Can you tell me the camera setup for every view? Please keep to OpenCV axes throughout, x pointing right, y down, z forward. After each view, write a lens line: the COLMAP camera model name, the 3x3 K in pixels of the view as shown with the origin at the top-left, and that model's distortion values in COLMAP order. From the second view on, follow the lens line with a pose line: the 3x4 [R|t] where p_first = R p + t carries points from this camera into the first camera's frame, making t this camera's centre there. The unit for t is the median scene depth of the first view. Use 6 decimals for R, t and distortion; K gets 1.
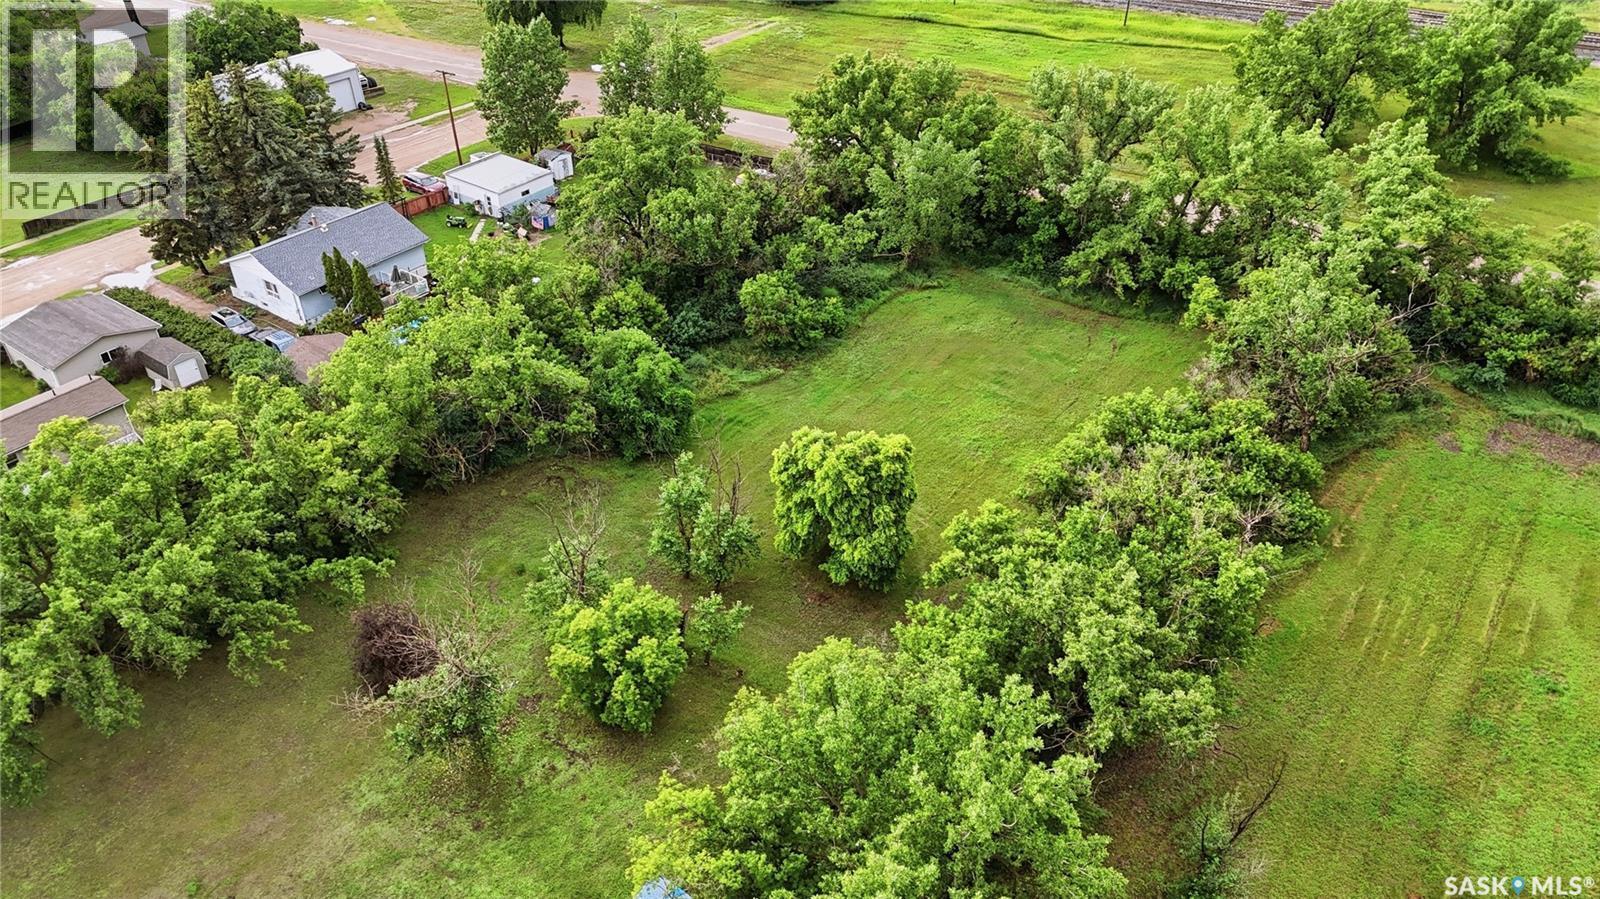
lens RADIAL K [[1126.1, 0, 800.0], [0, 1126.1, 449.5], [0, 0, 1]] dist [0.059667, -0.052682]
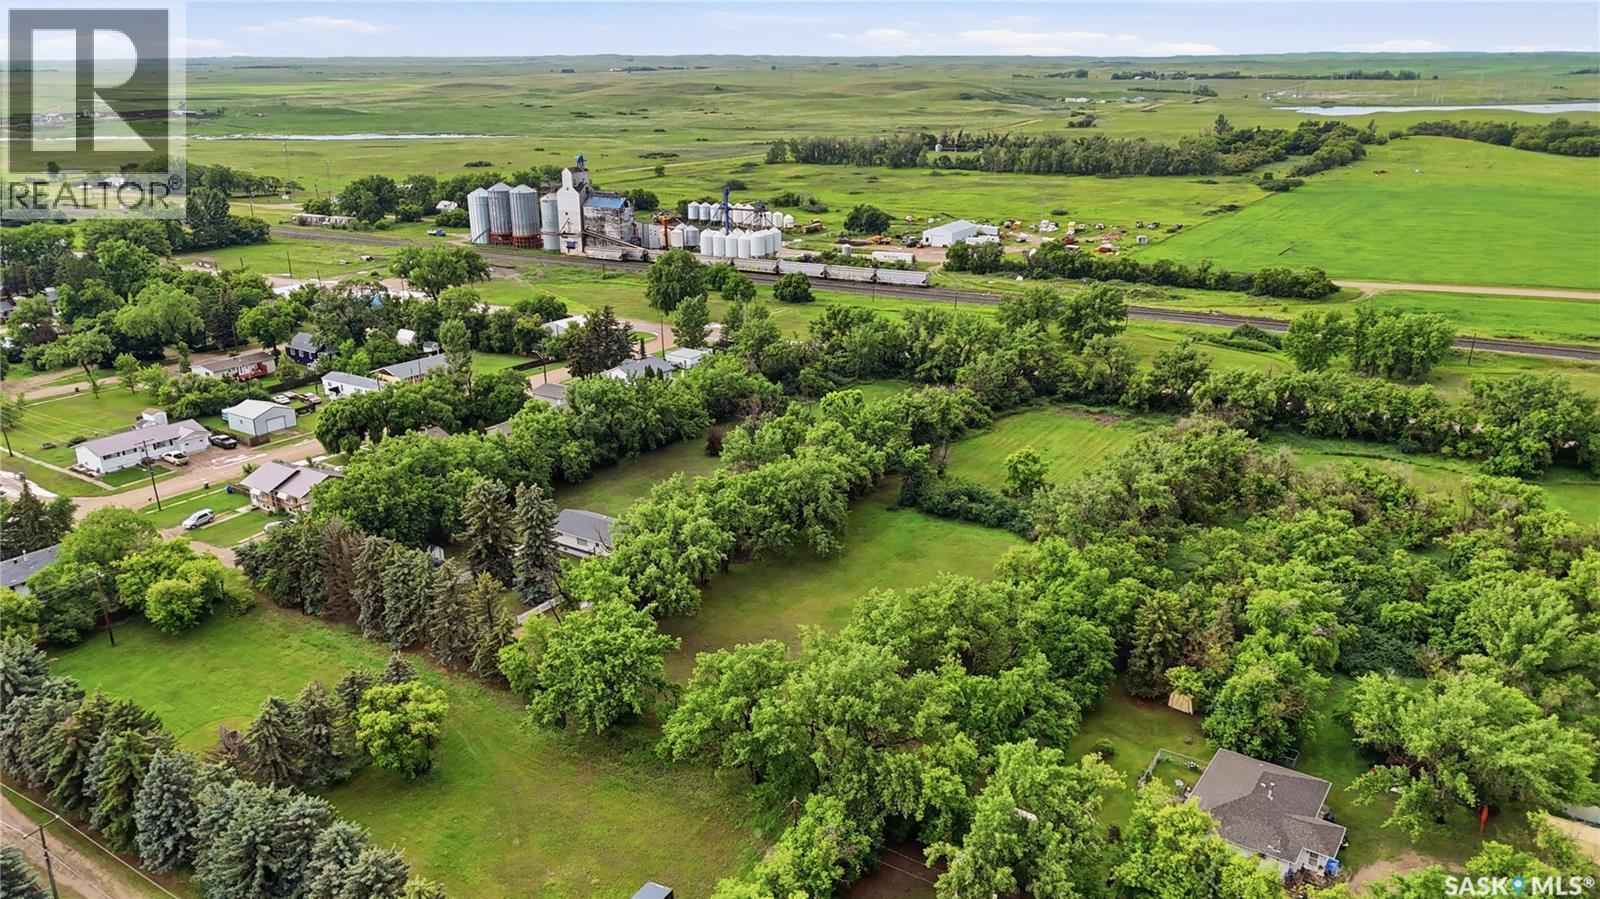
lens RADIAL K [[1126.1, 0, 800.0], [0, 1126.1, 449.5], [0, 0, 1]] dist [0.059667, -0.052682]
pose [[0.998545, -0.012015, 0.052573, -0.177409], [0.026361, 0.959209, -0.281467, 0.729606], [-0.047046, 0.282443, 0.958130, -1.440751]]
